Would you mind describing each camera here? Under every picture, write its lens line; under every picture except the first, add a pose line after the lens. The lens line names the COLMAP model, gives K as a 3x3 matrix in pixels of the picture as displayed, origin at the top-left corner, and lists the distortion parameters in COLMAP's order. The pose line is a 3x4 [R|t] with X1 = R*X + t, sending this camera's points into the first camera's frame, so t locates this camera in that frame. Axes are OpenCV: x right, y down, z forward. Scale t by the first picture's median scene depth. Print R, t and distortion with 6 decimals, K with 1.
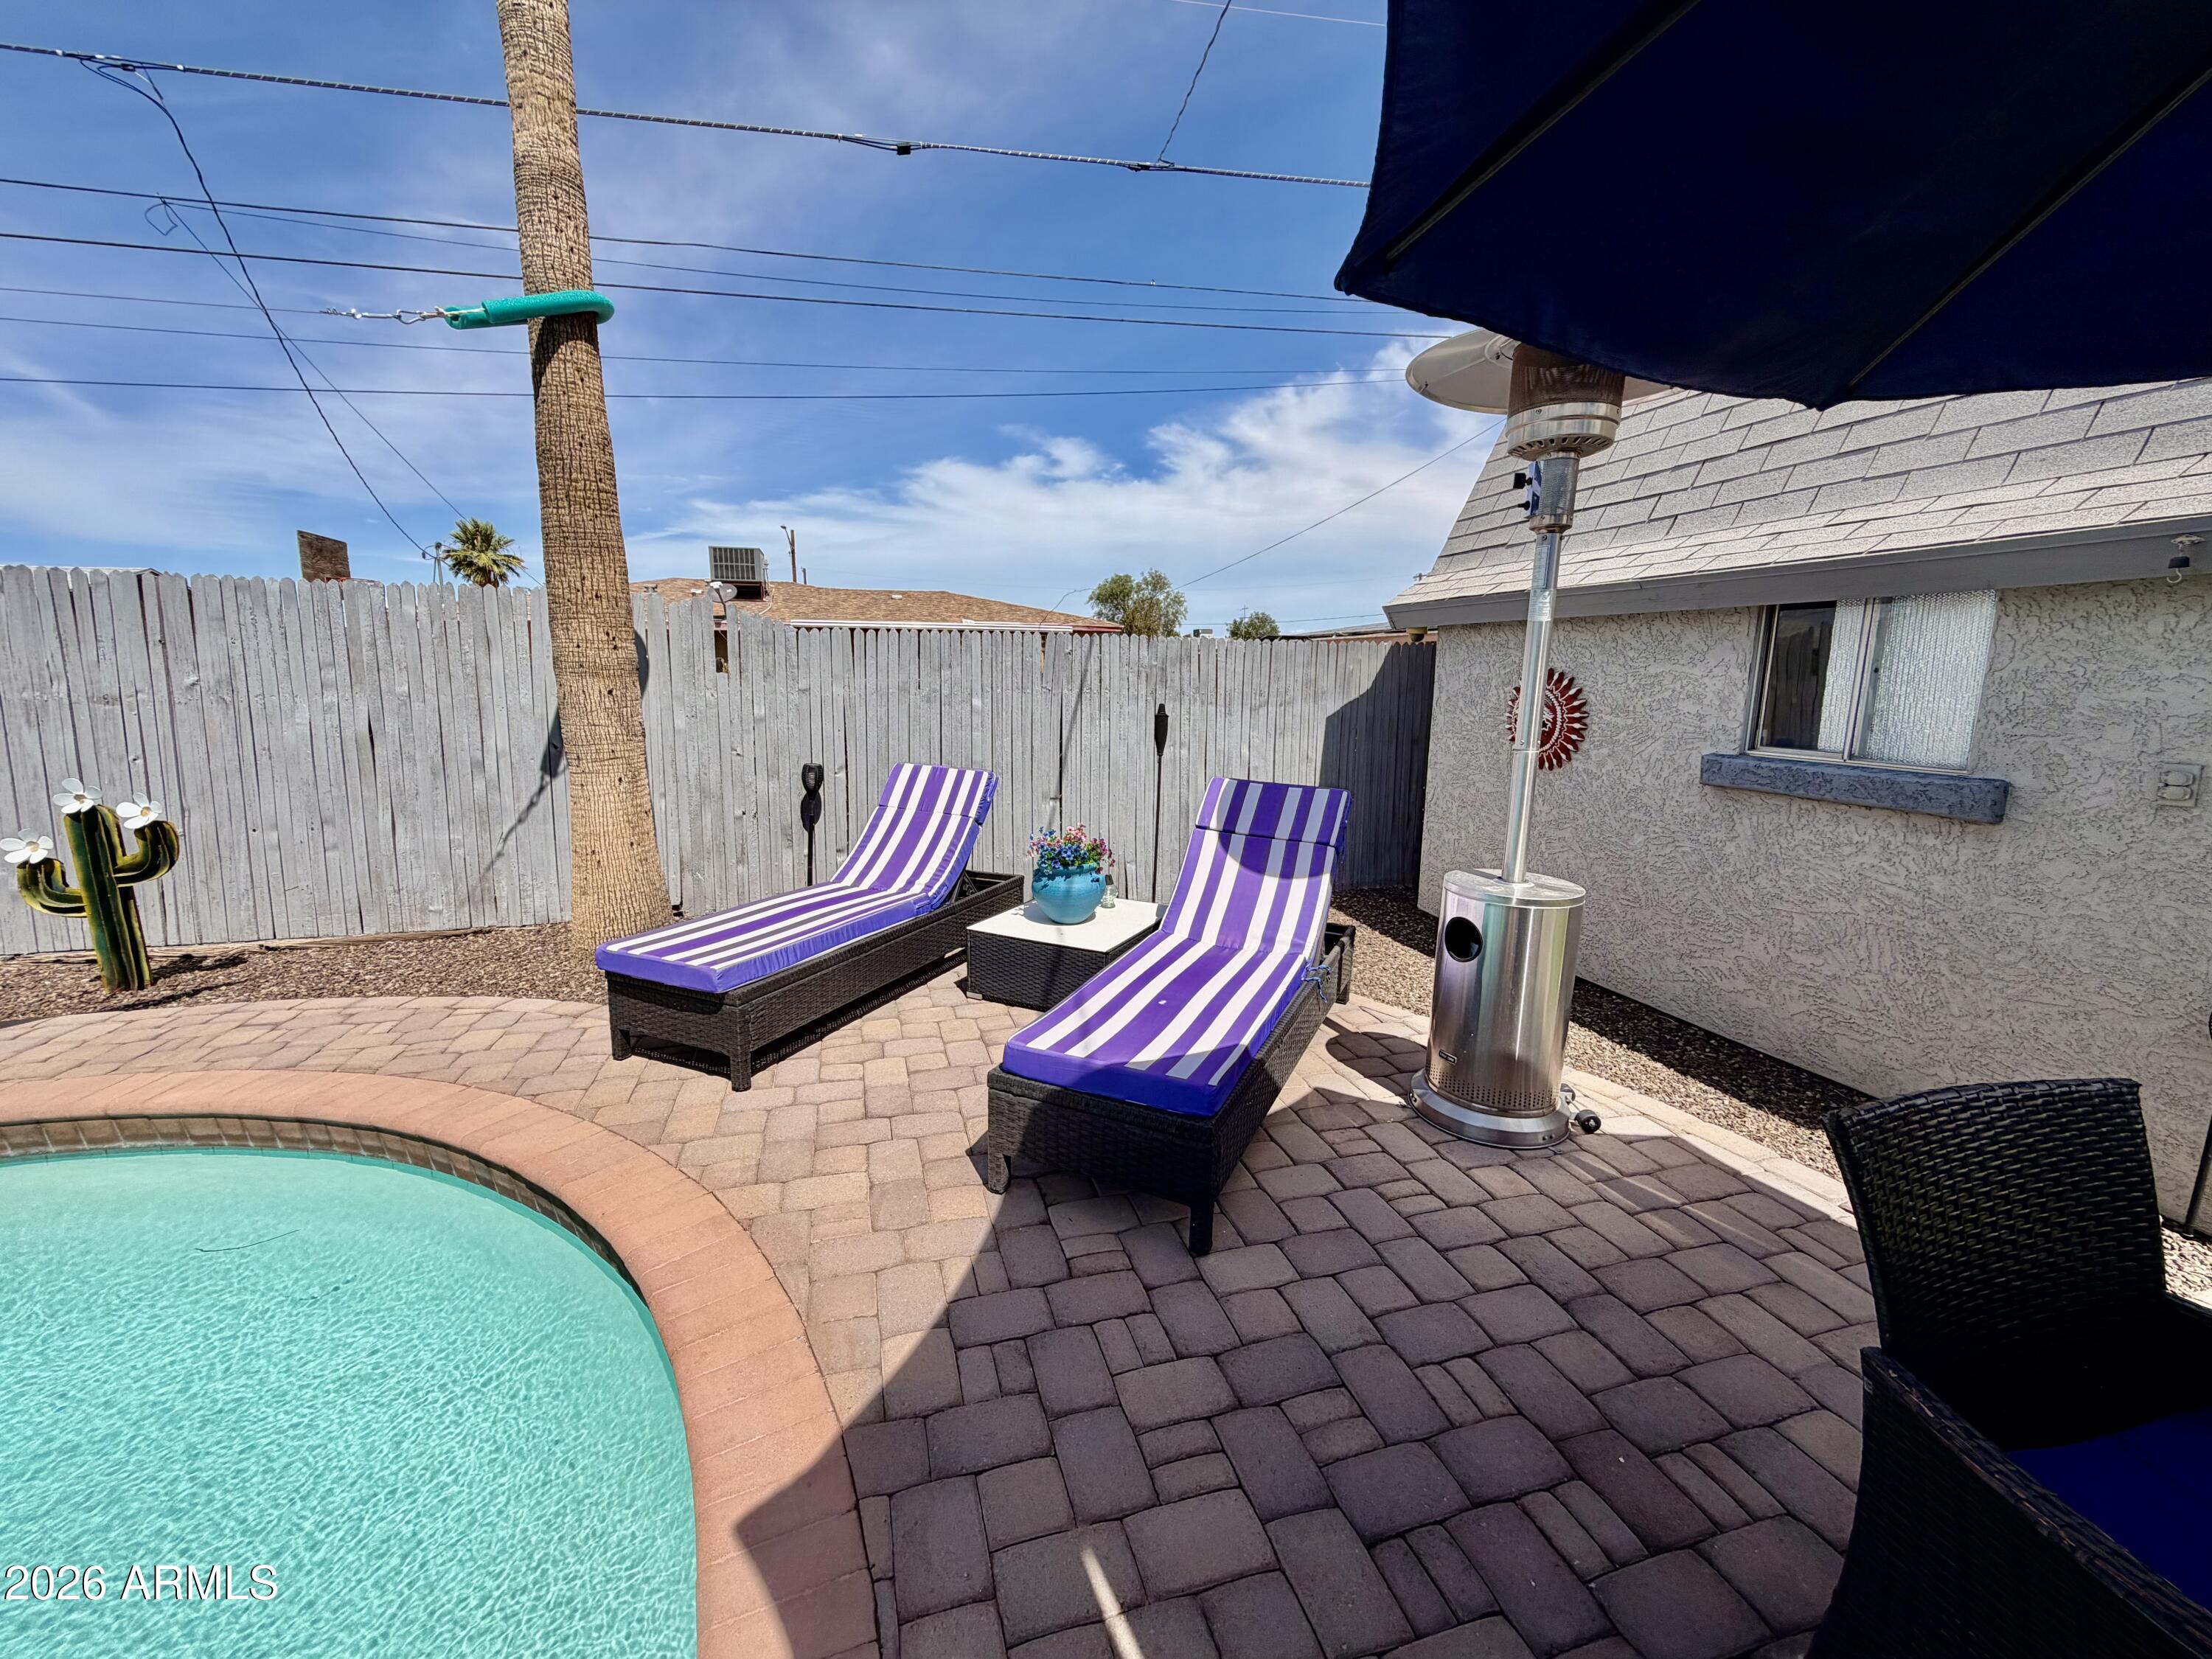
lens RADIAL K [[878.7, 0, 1099.5], [0, 878.7, 827.9], [0, 0, 1]] dist [-0.001522, 0.000340]
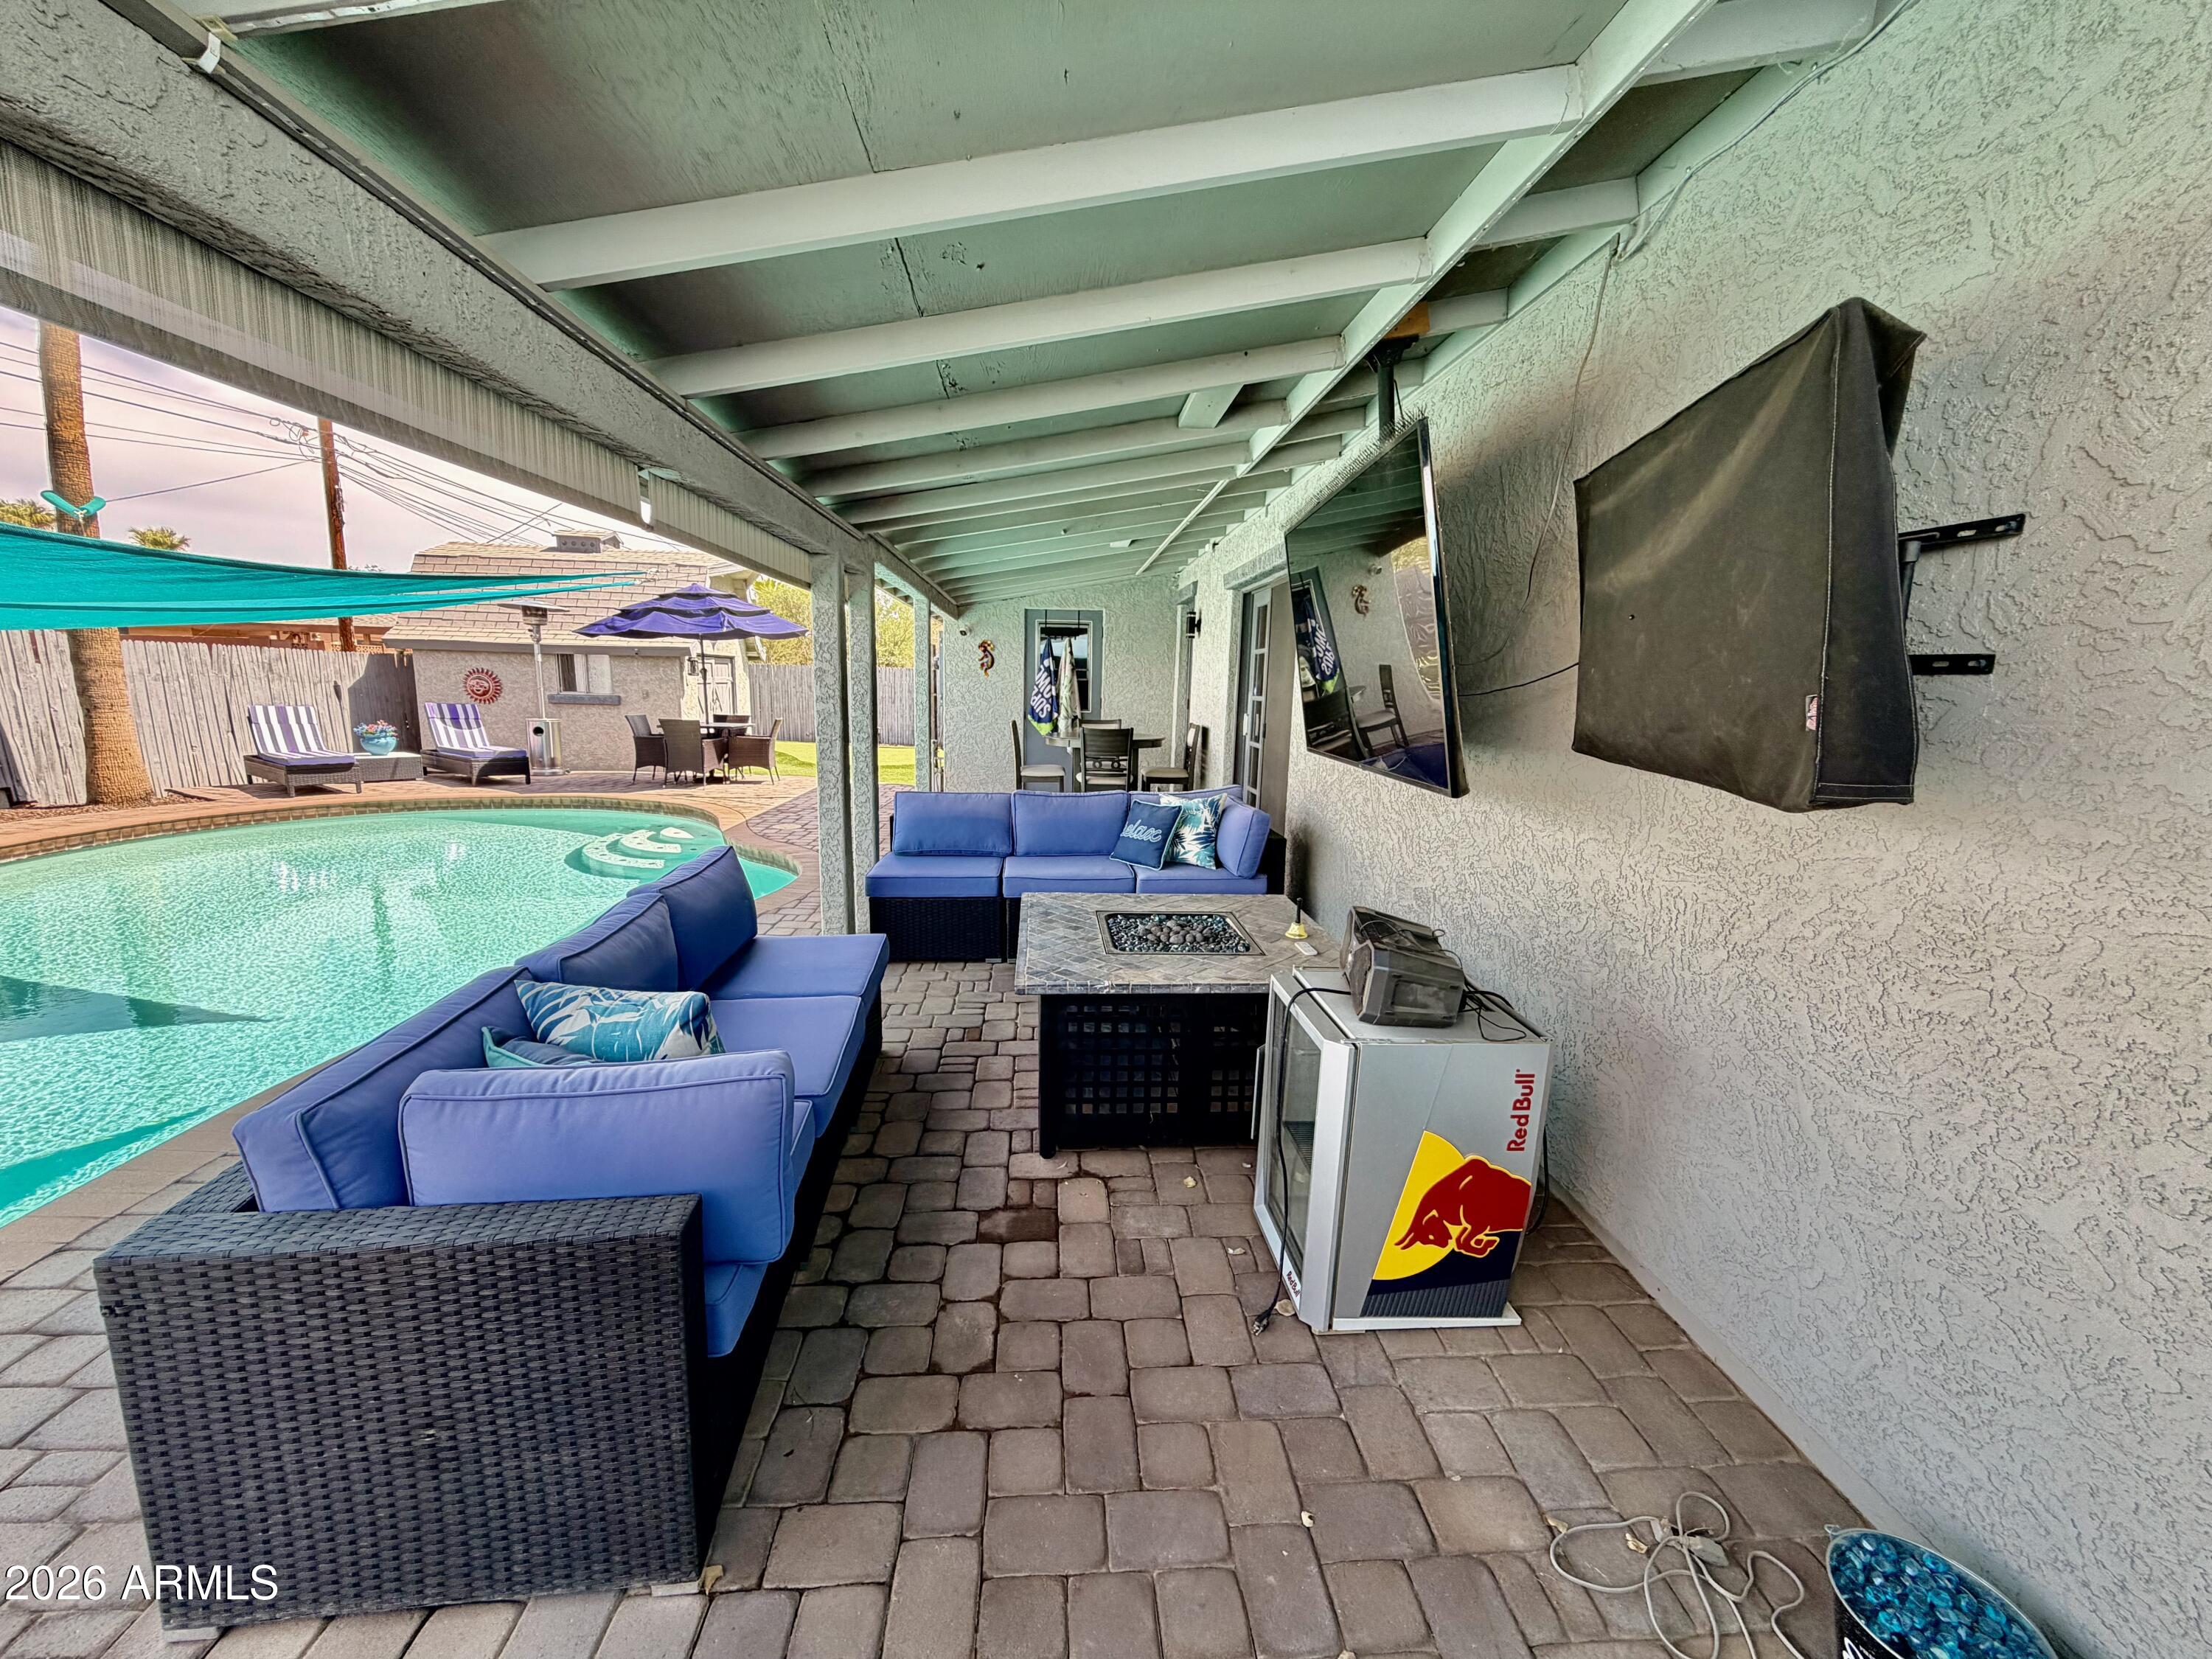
lens RADIAL K [[878.7, 0, 1112.6], [0, 878.7, 832.8], [0, 0, 1]] dist [-0.001522, 0.000340]
pose [[0.212932, -0.167344, 0.962630, -2.226190], [0.144058, 0.979833, 0.138470, 0.287117], [-0.966389, 0.109190, 0.232746, -1.876616]]
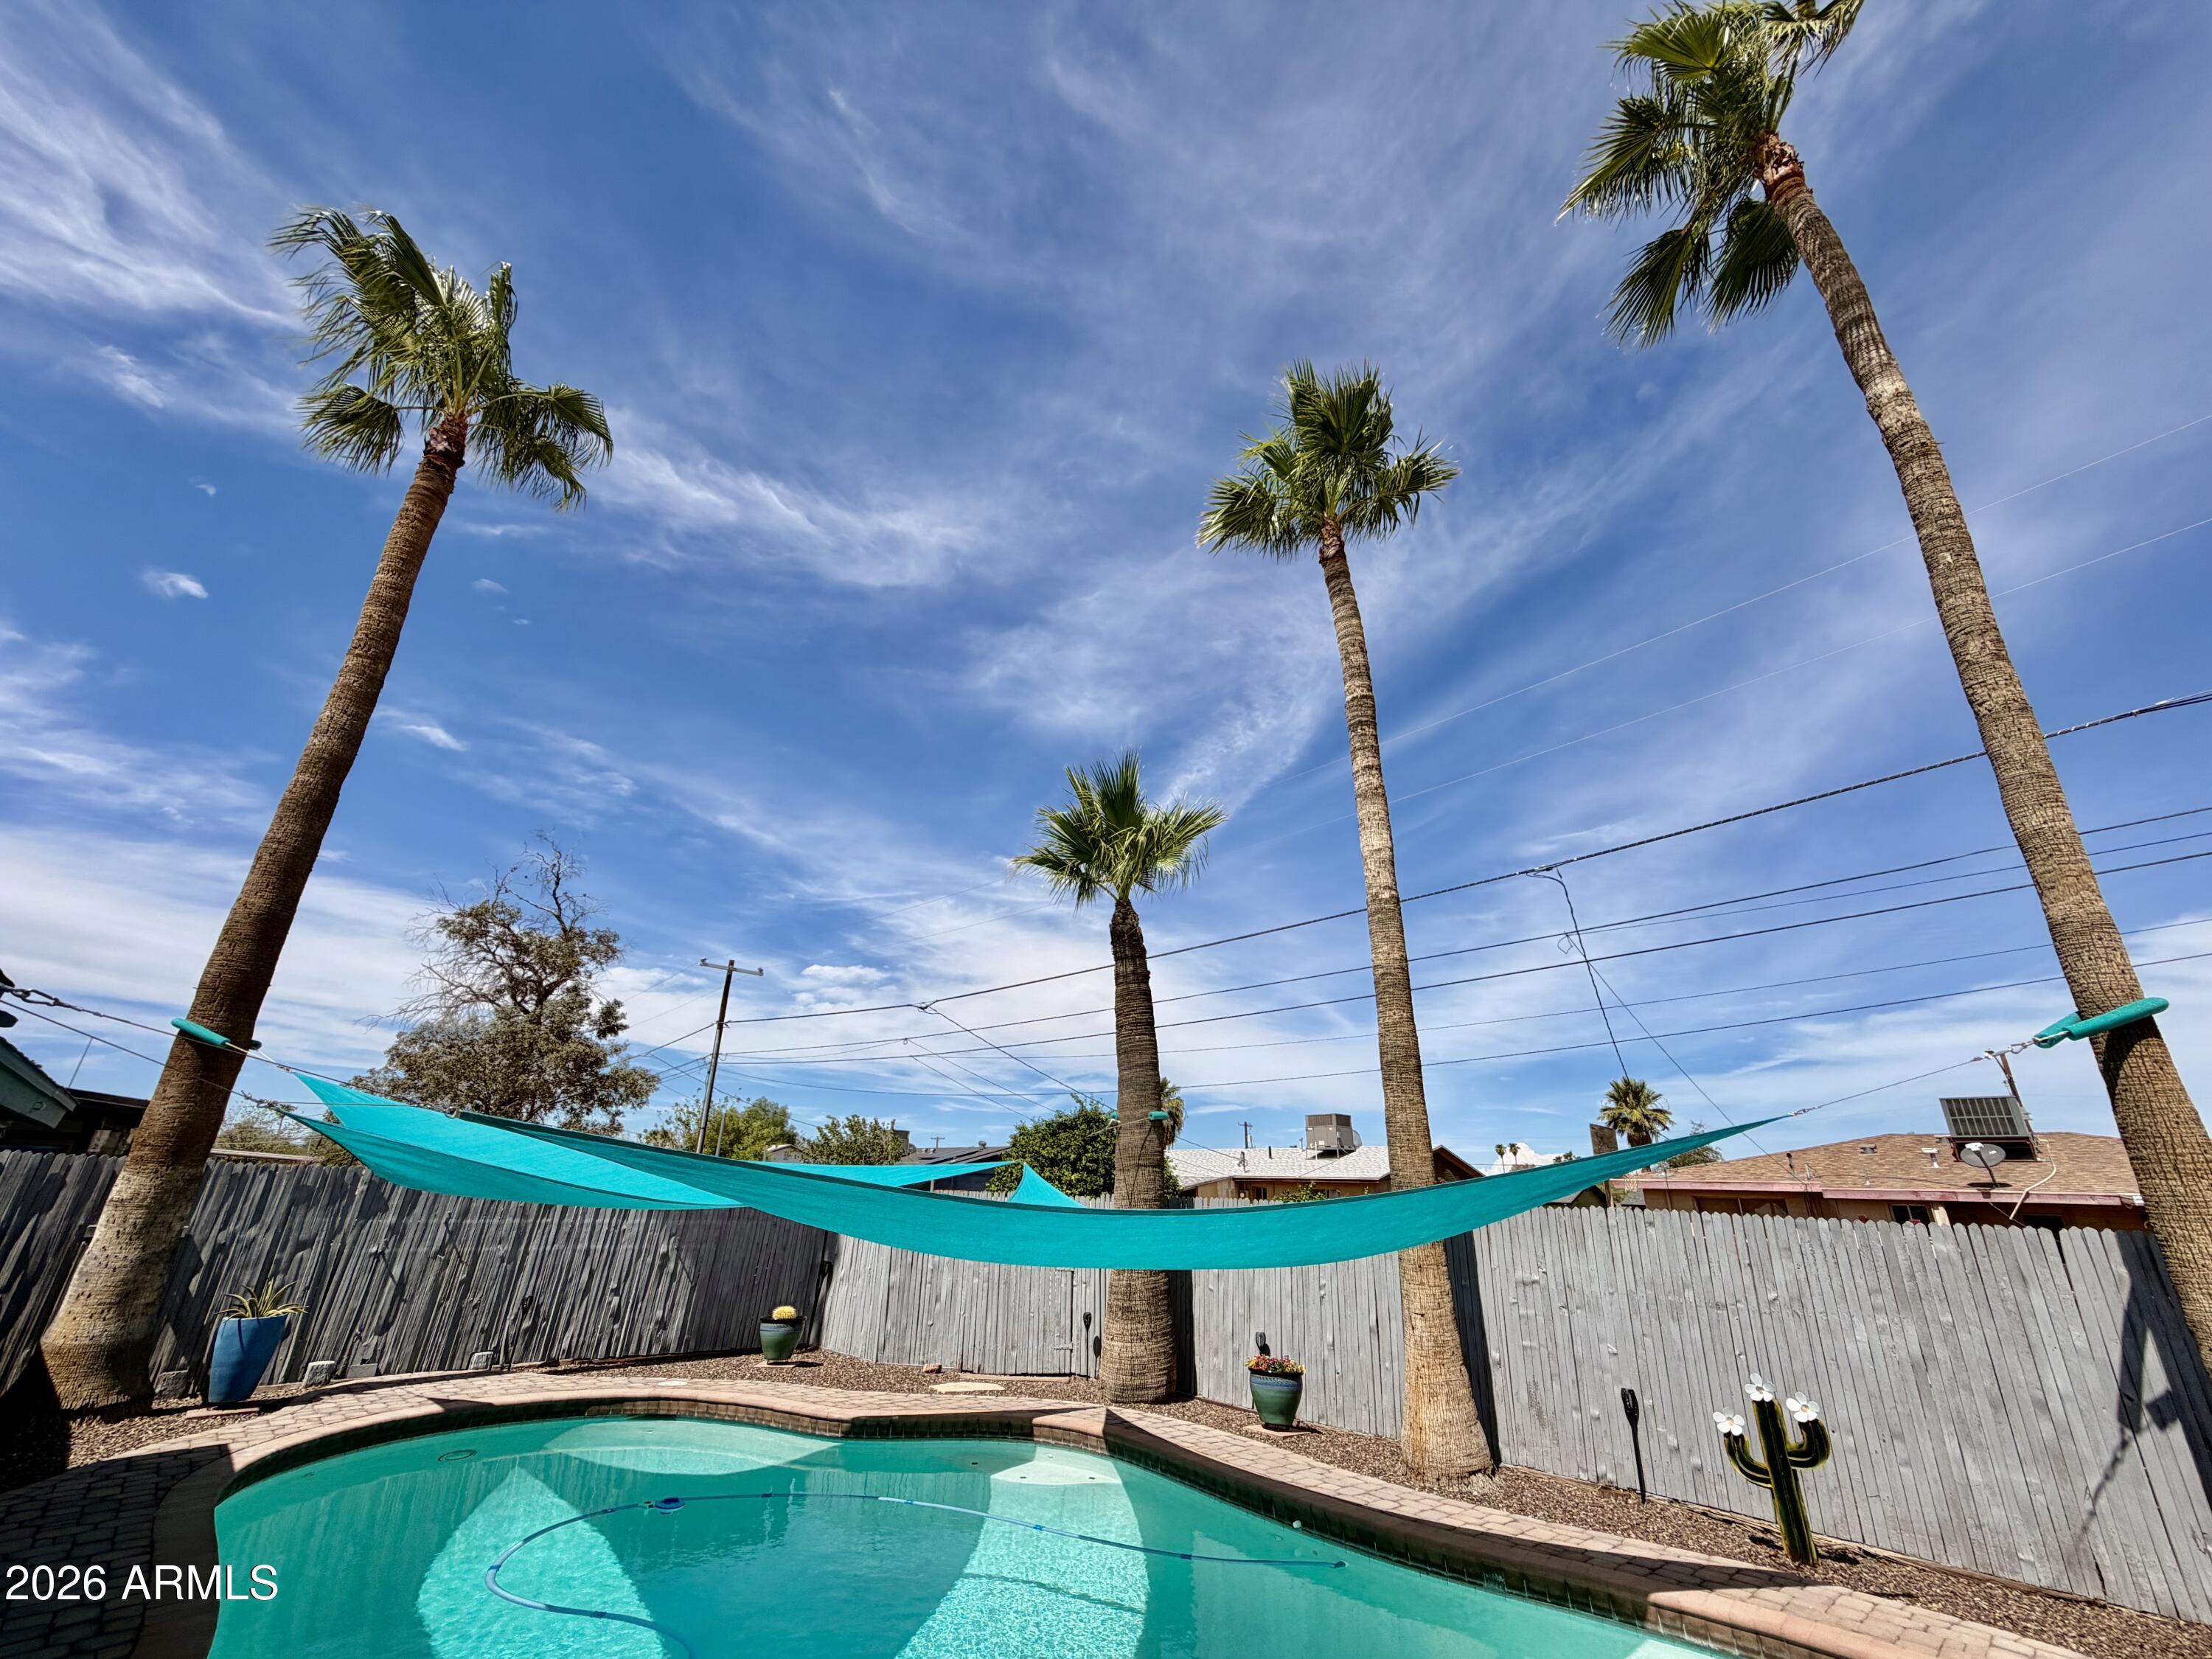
lens RADIAL K [[878.7, 0, 1109.1], [0, 878.7, 831.0], [0, 0, 1]] dist [-0.001522, 0.000340]
pose [[0.469791, -0.327545, -0.819762, -0.163544], [-0.187686, 0.870327, -0.455308, 0.023643], [0.862595, 0.367757, 0.347397, -0.737126]]
